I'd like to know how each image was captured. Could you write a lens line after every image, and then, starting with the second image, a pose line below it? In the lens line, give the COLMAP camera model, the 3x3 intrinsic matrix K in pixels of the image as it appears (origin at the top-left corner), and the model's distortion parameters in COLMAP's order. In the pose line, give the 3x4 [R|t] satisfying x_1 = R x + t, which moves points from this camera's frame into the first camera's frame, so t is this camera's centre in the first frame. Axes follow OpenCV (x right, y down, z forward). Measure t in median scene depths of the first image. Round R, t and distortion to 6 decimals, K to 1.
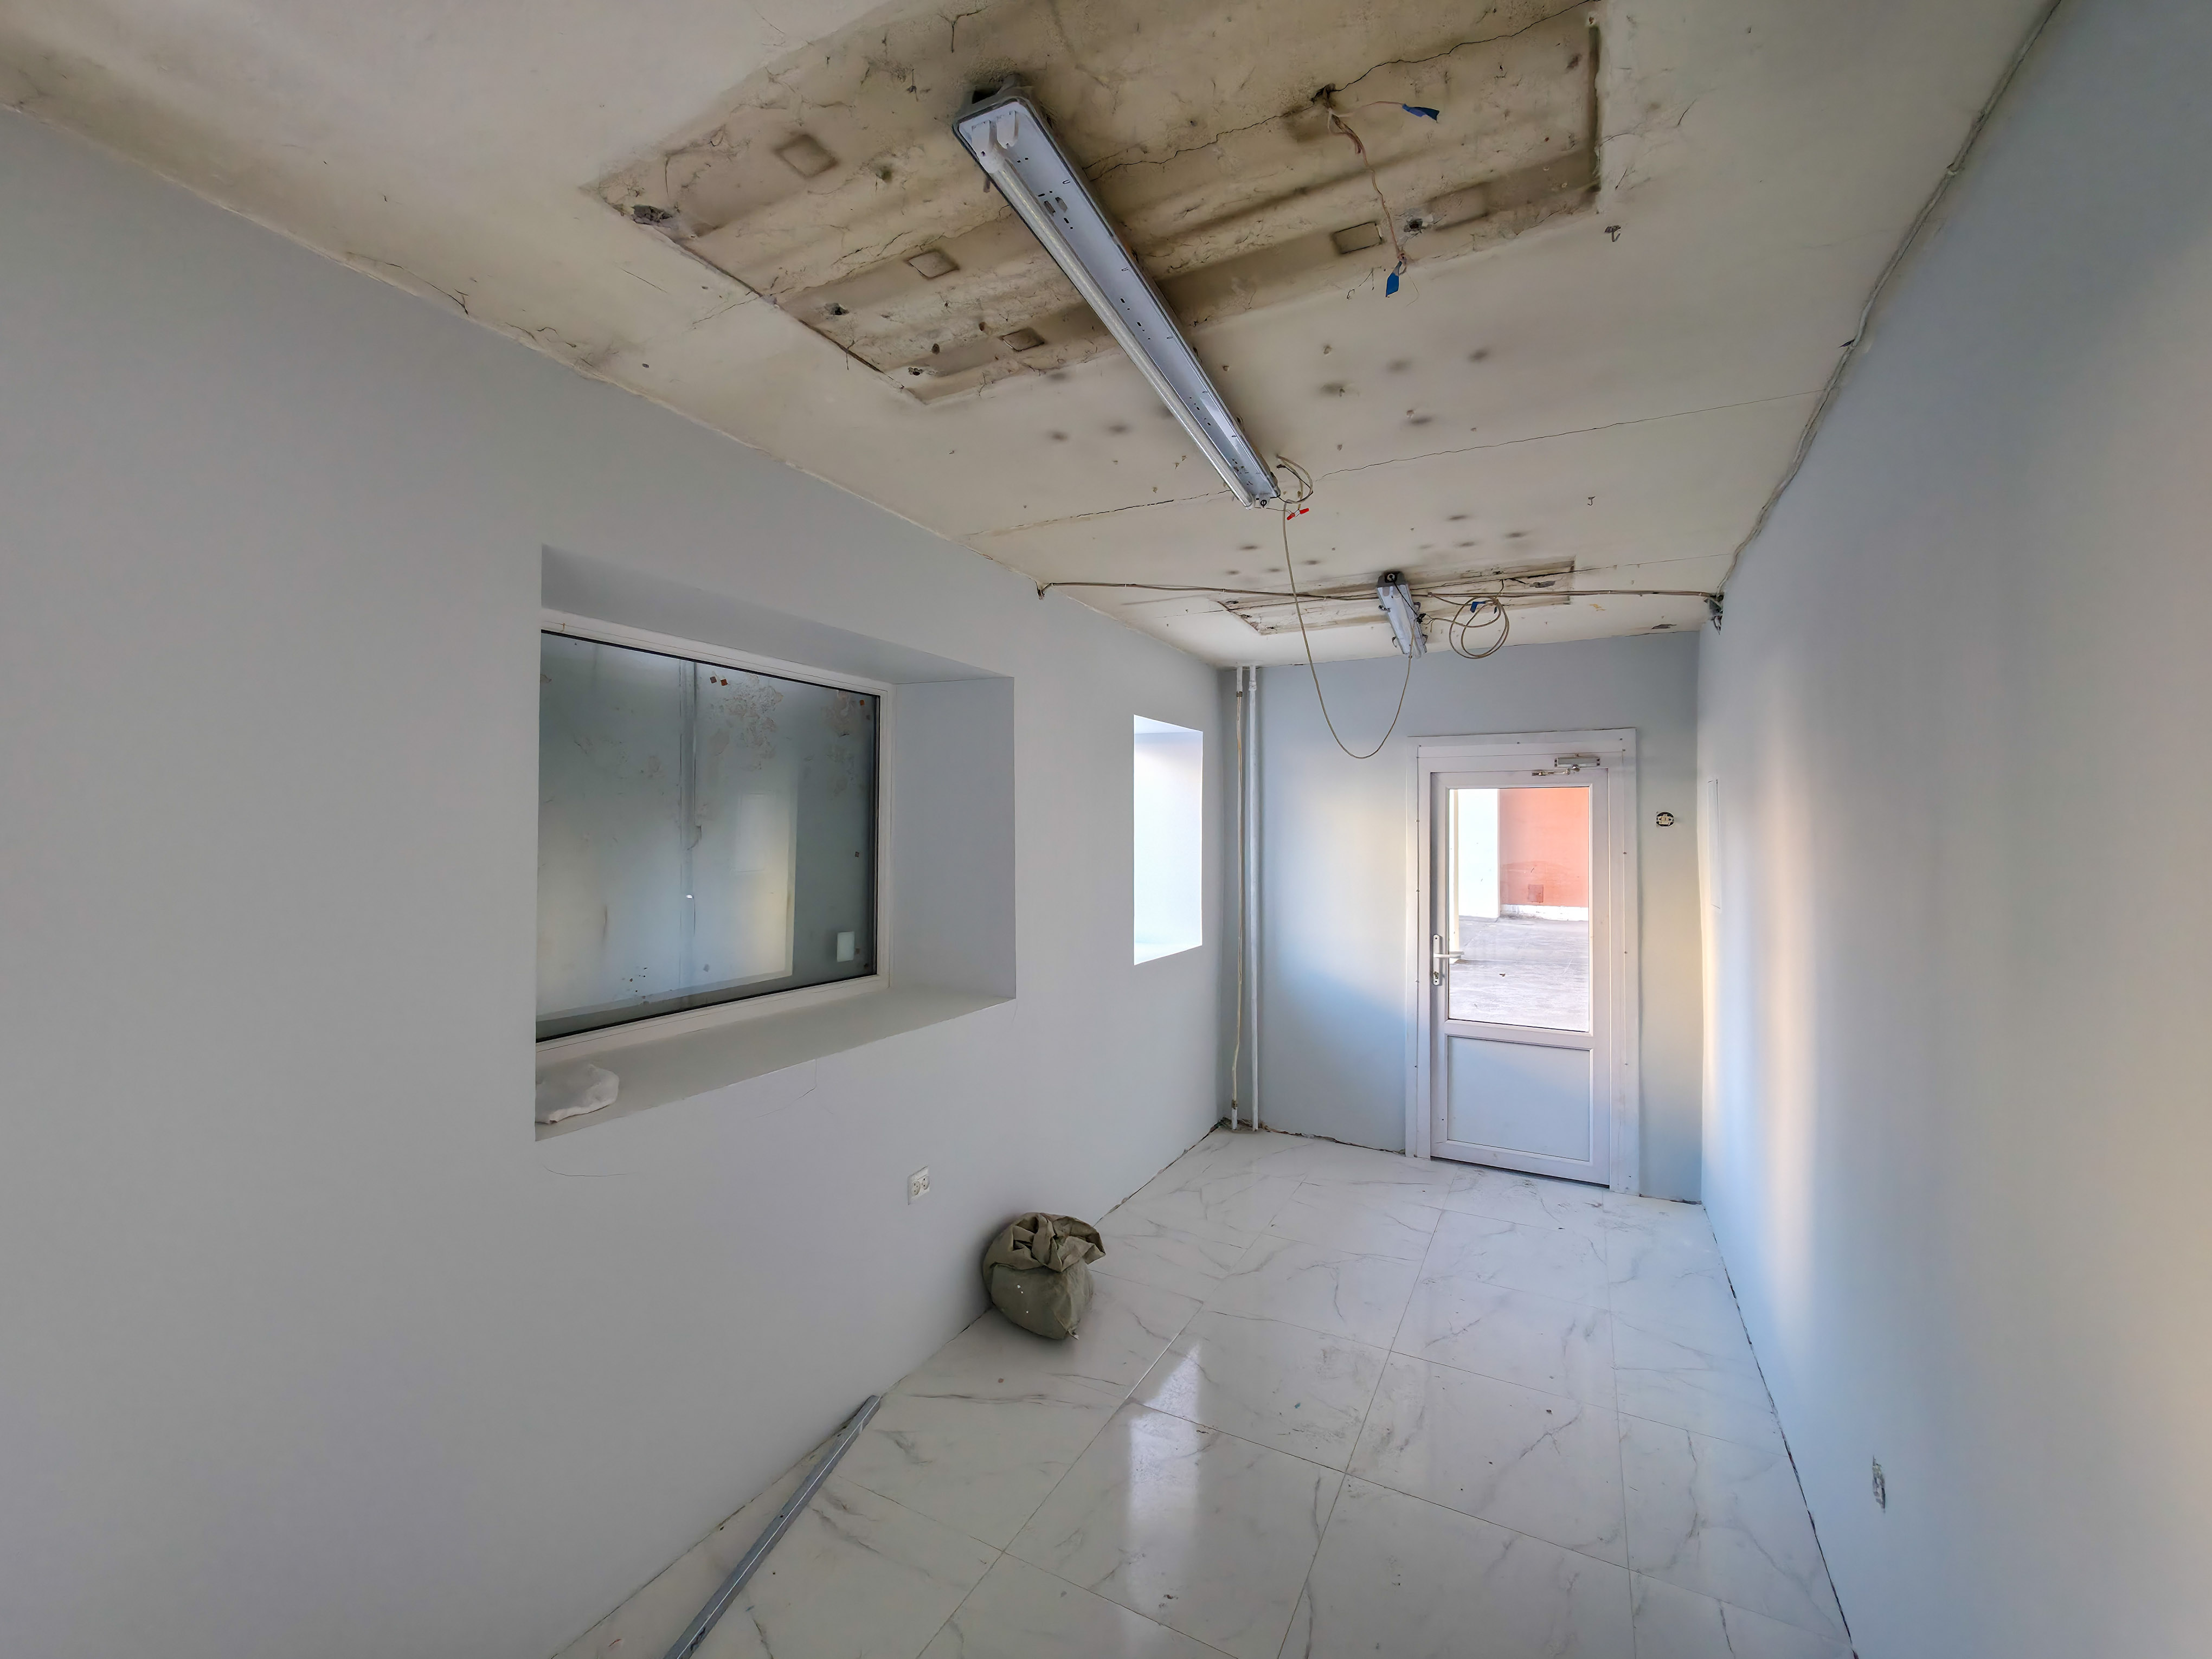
lens RADIAL K [[896.4, 0, 1082.6], [0, 896.4, 830.7], [0, 0, 1]] dist [-0.000476, -0.000050]
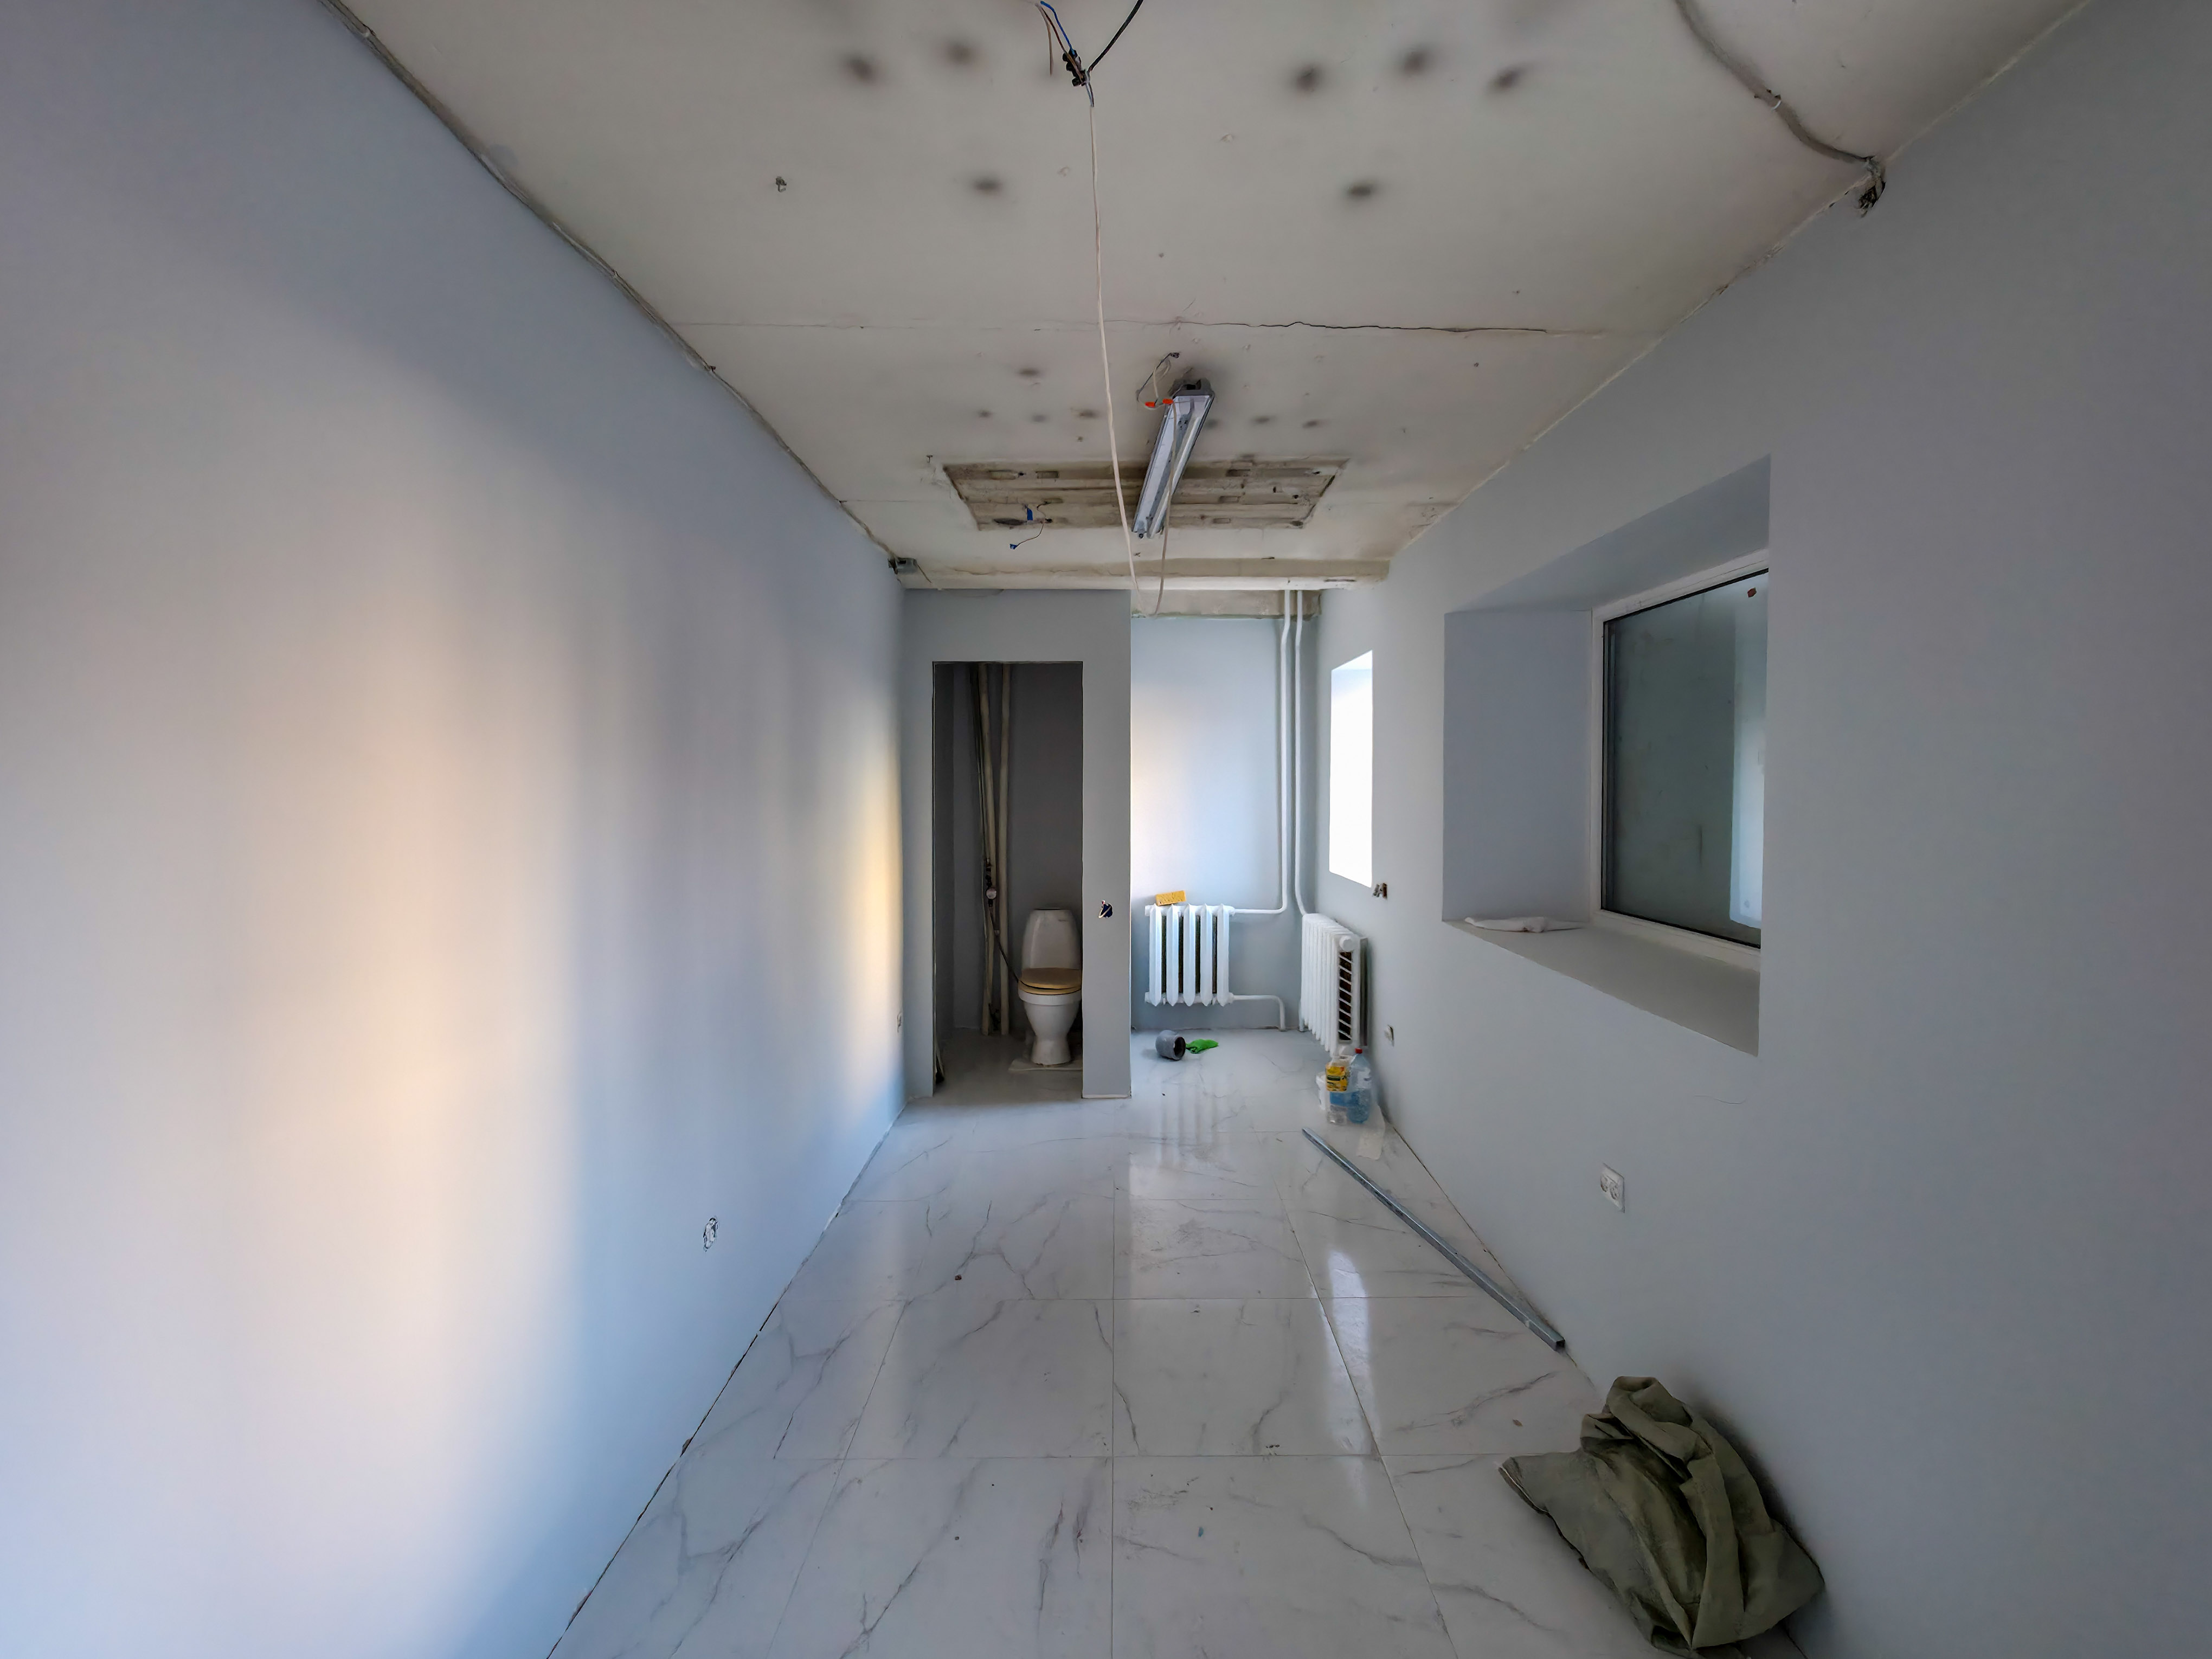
lens RADIAL K [[900.2, 0, 1112.3], [0, 900.2, 797.0], [0, 0, 1]] dist [-0.001293, -0.000249]
pose [[-0.877608, 0.009164, -0.479292, 0.808120], [0.000225, 0.999825, 0.018703, 0.033384], [0.479379, 0.016306, -0.877456, 1.994128]]
